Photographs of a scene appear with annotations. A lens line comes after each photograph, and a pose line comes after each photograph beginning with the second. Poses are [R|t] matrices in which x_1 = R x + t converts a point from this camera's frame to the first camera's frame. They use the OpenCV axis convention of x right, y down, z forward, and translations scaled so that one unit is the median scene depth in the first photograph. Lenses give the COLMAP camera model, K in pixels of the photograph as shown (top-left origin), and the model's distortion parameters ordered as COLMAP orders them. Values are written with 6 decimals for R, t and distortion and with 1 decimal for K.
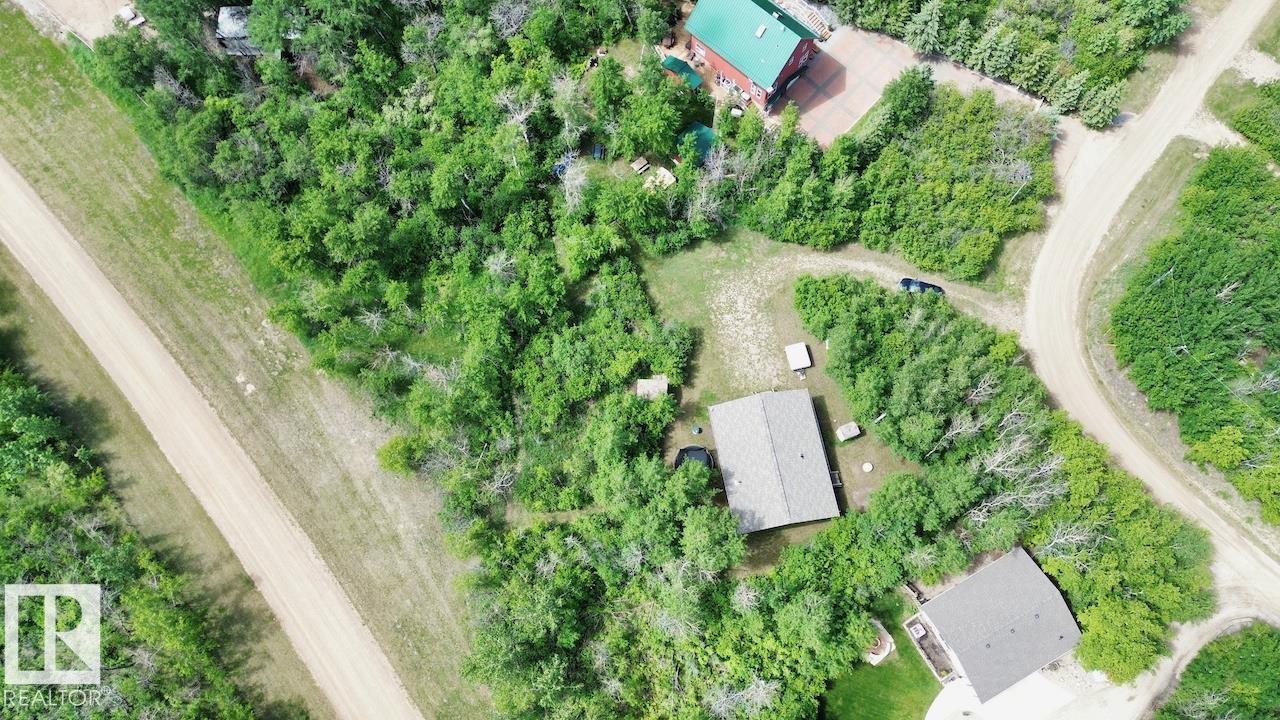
lens RADIAL K [[856.1, 0, 640.0], [0, 856.1, 360.0], [0, 0, 1]] dist [0.005660, -0.000599]
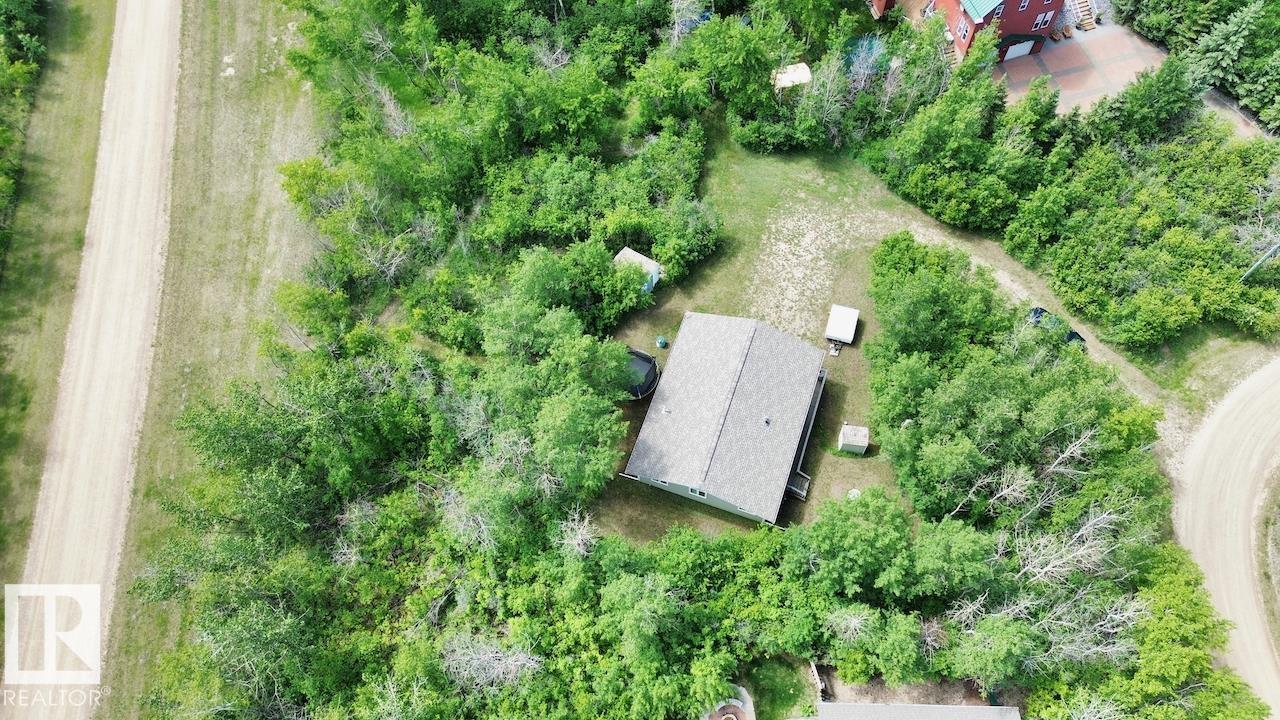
lens RADIAL K [[856.1, 0, 640.0], [0, 856.1, 360.0], [0, 0, 1]] dist [0.005660, -0.000599]
pose [[0.865273, 0.451167, -0.218519, 0.213237], [-0.475503, 0.876699, -0.072771, 0.155922], [0.158744, 0.166873, 0.973116, 0.299930]]
